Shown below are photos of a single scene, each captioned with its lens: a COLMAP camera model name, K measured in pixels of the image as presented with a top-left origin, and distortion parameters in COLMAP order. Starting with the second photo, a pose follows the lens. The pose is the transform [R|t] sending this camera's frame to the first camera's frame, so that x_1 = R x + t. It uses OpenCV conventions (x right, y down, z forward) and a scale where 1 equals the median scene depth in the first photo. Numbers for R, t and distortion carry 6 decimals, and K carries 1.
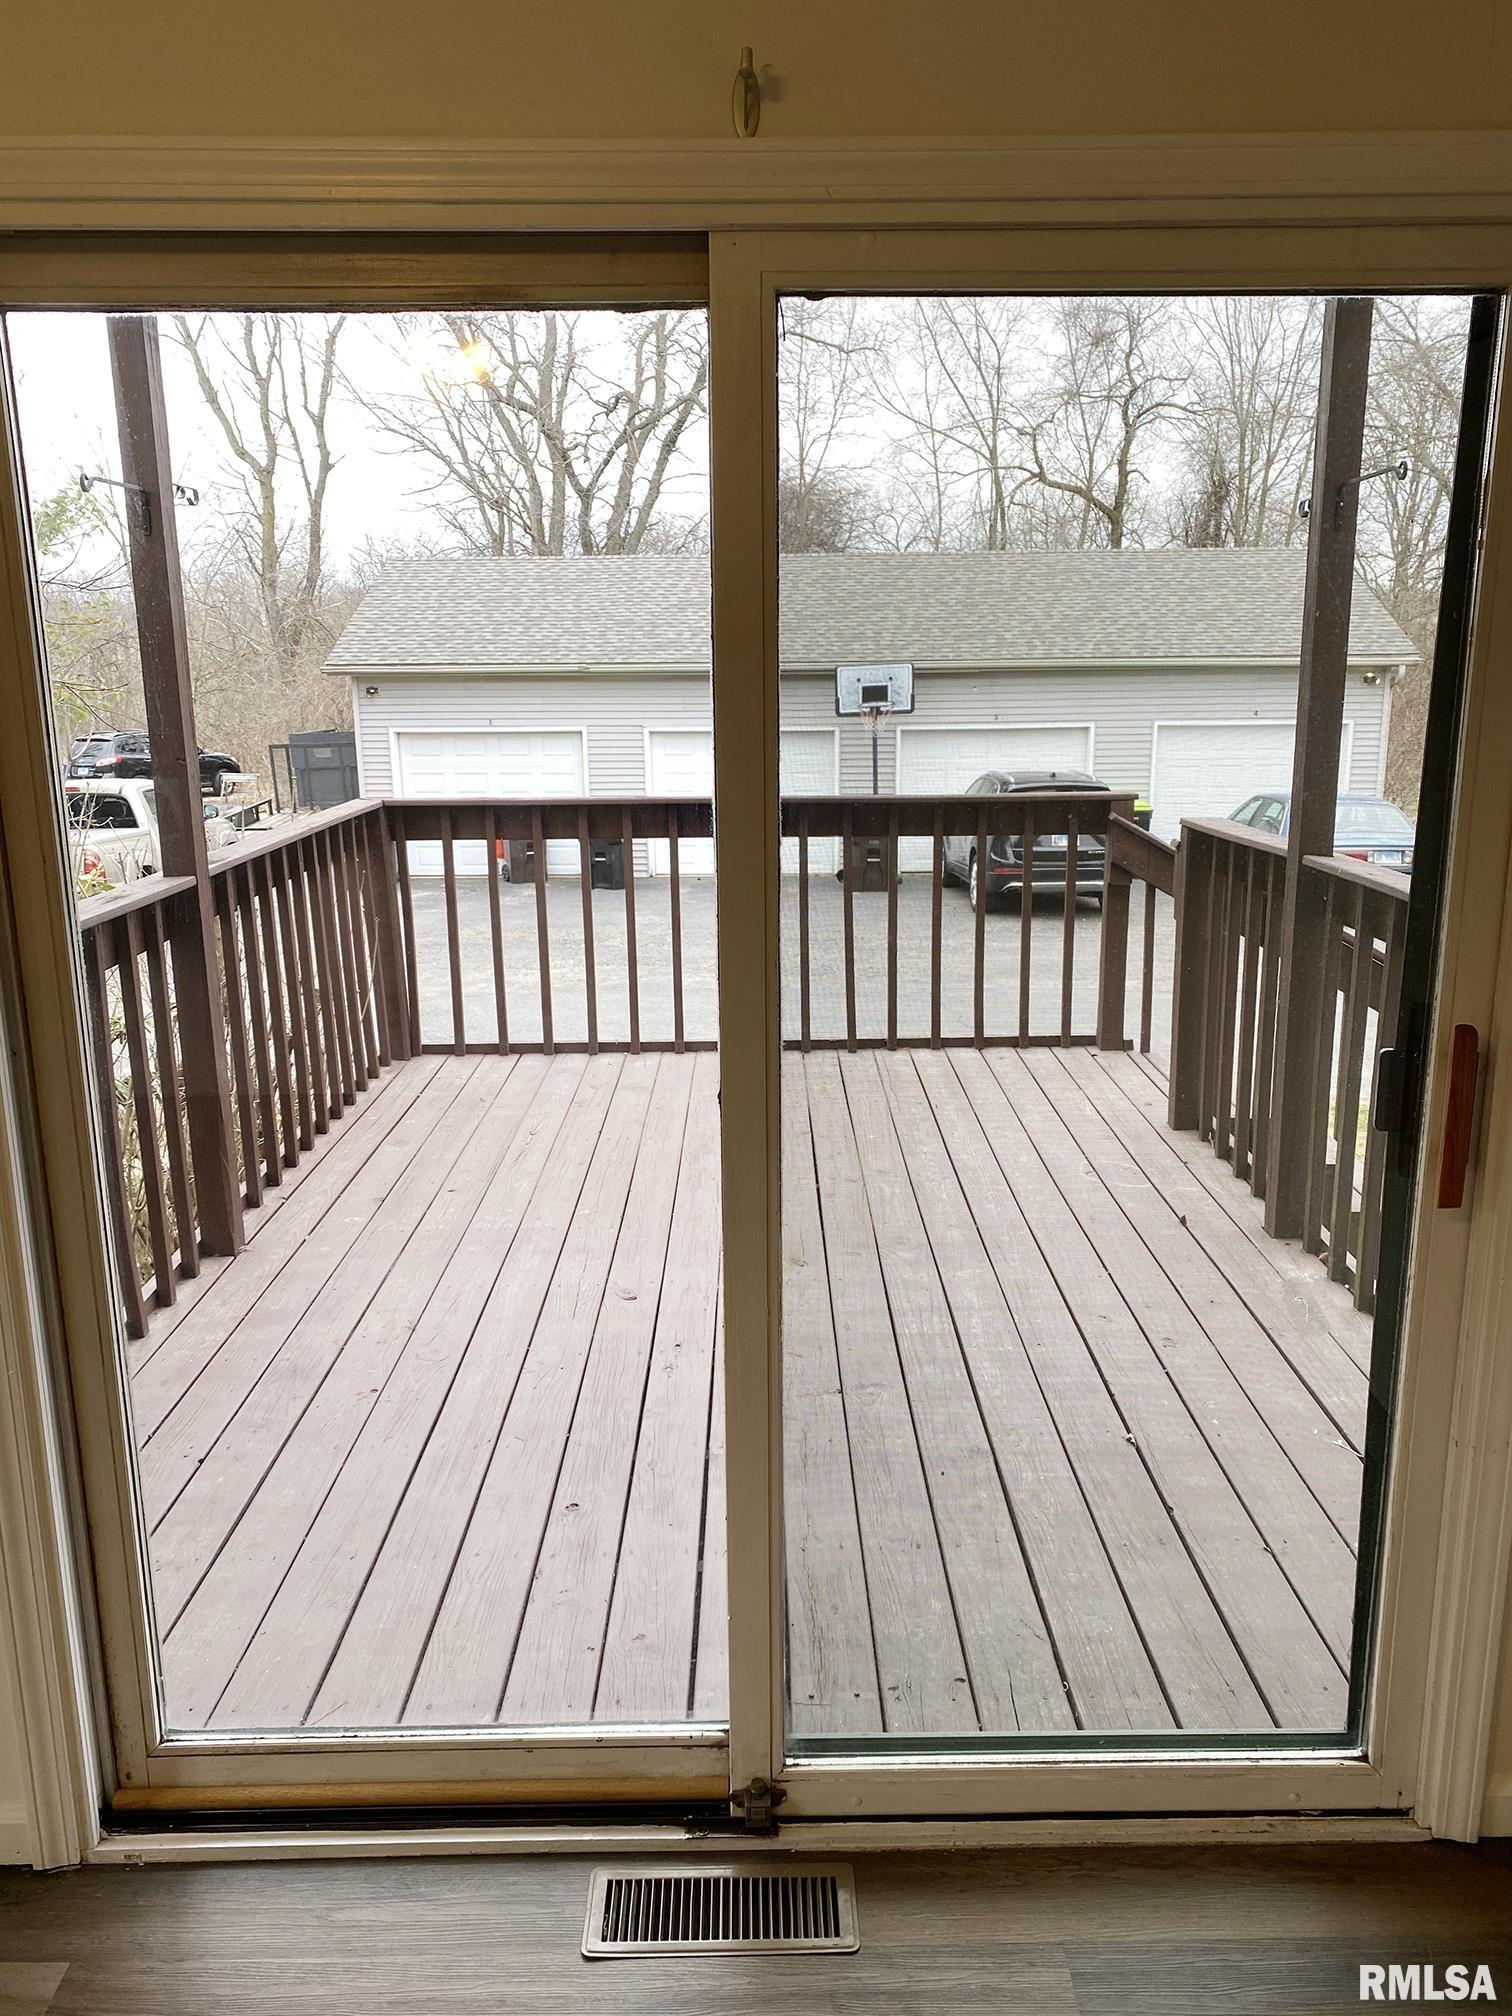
lens RADIAL K [[1535.0, 0, 752.5], [0, 1535.0, 1007.7], [0, 0, 1]] dist [0.024267, -0.022585]
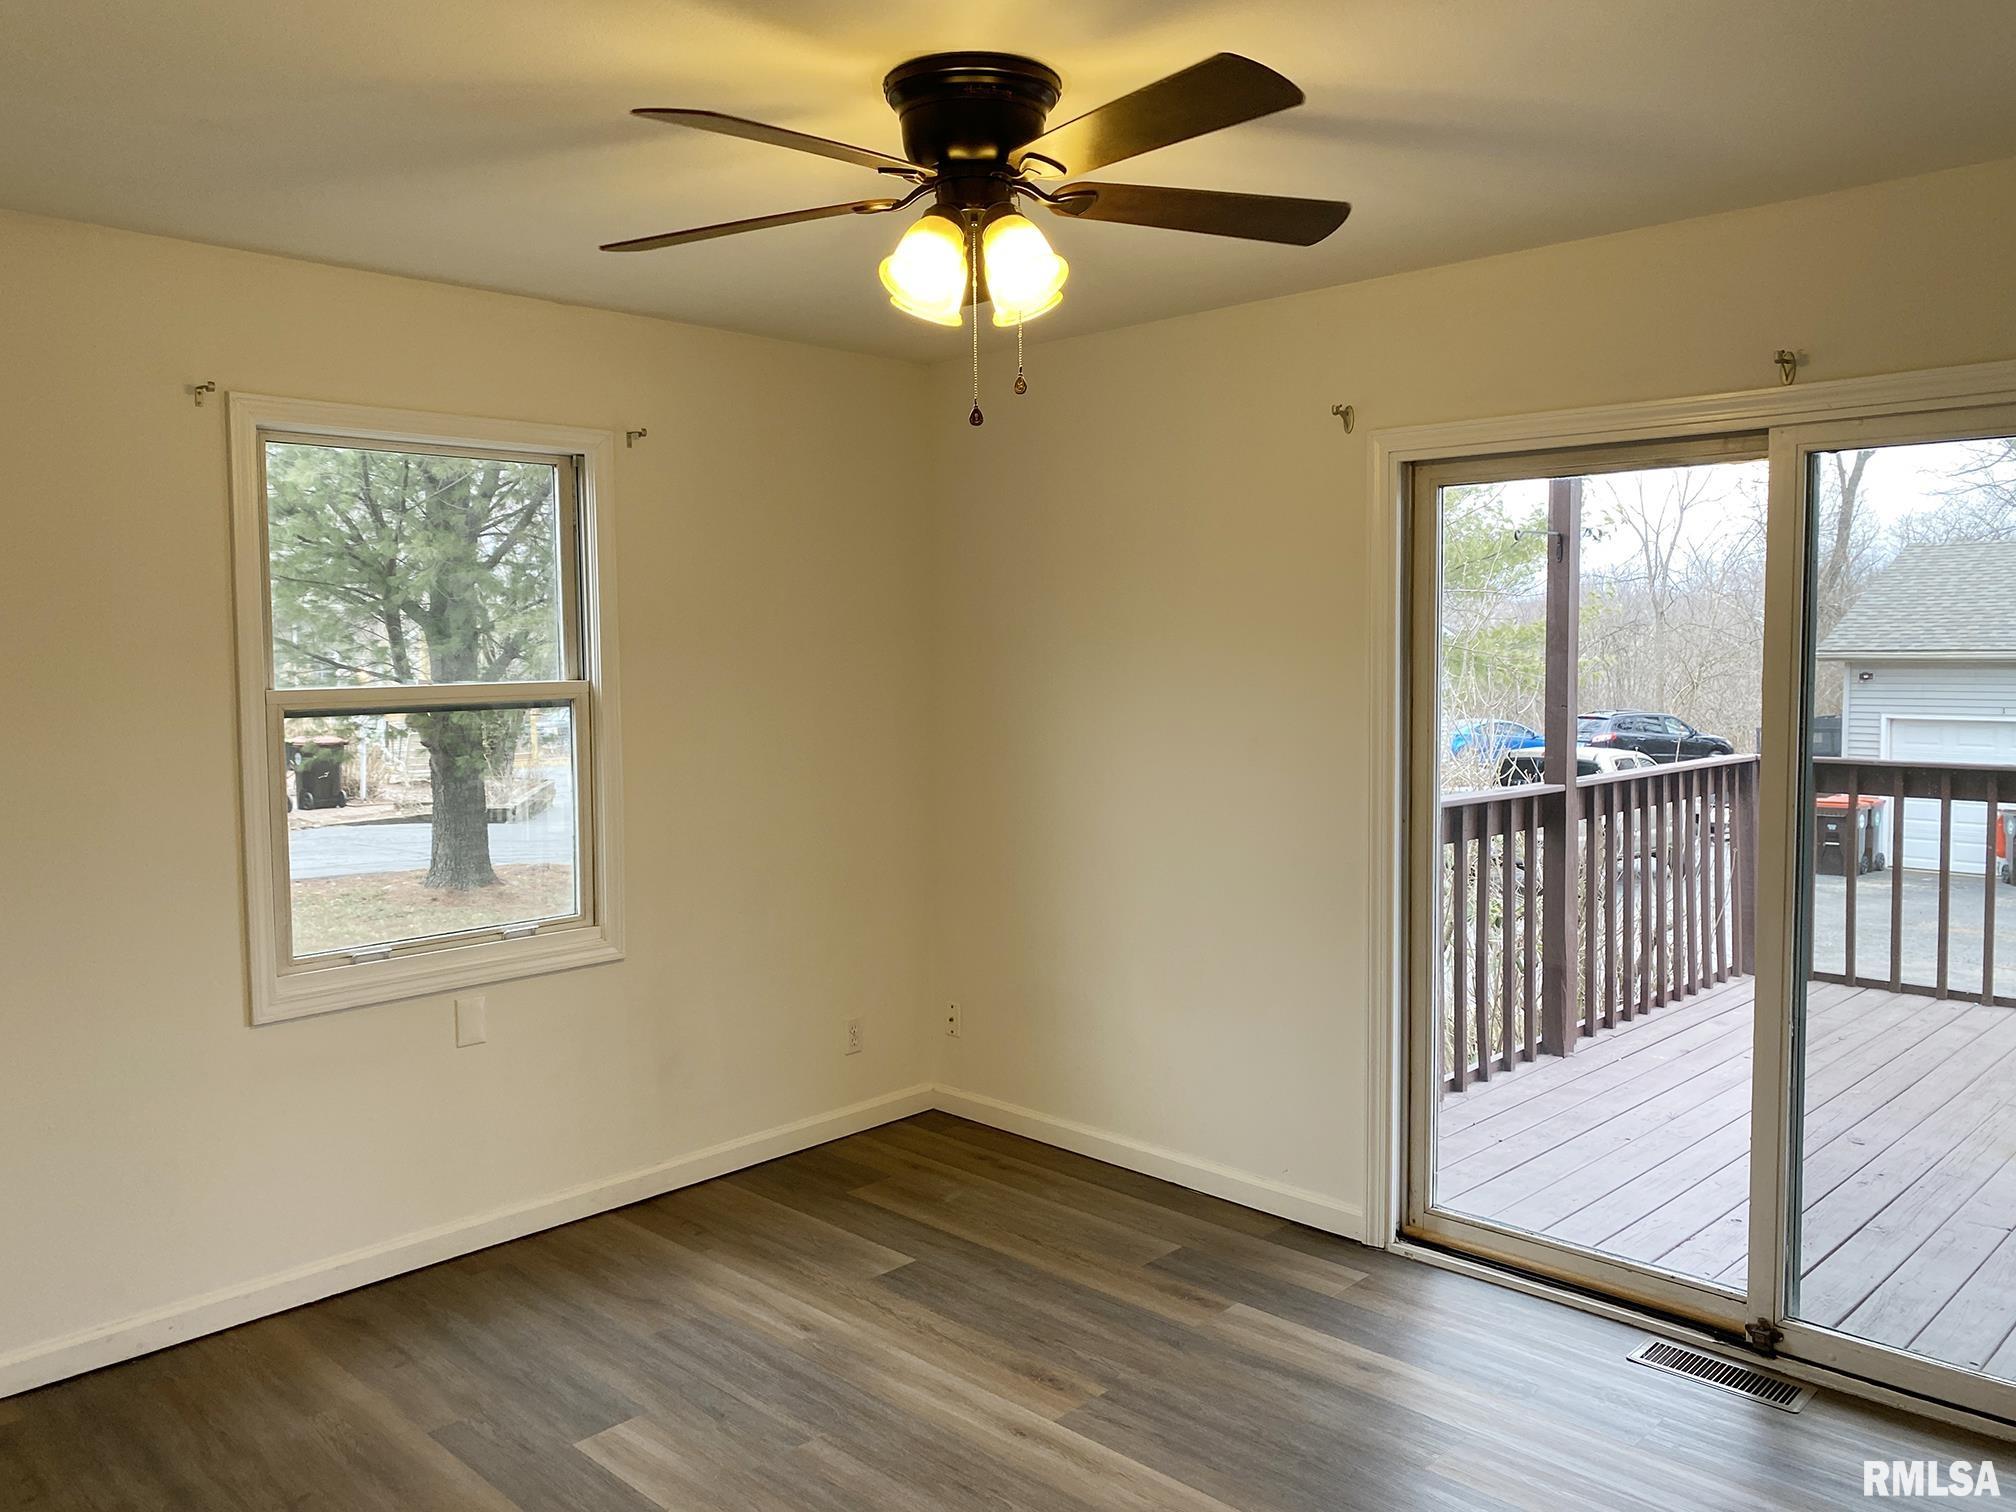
lens RADIAL K [[1535.0, 0, 1023.6], [0, 1535.0, 759.1], [0, 0, 1]] dist [0.024267, -0.022585]
pose [[0.723280, 0.056385, -0.688249, 0.277369], [-0.157875, 0.983767, -0.085315, 0.097899], [0.672266, 0.170364, 0.720441, -0.415019]]
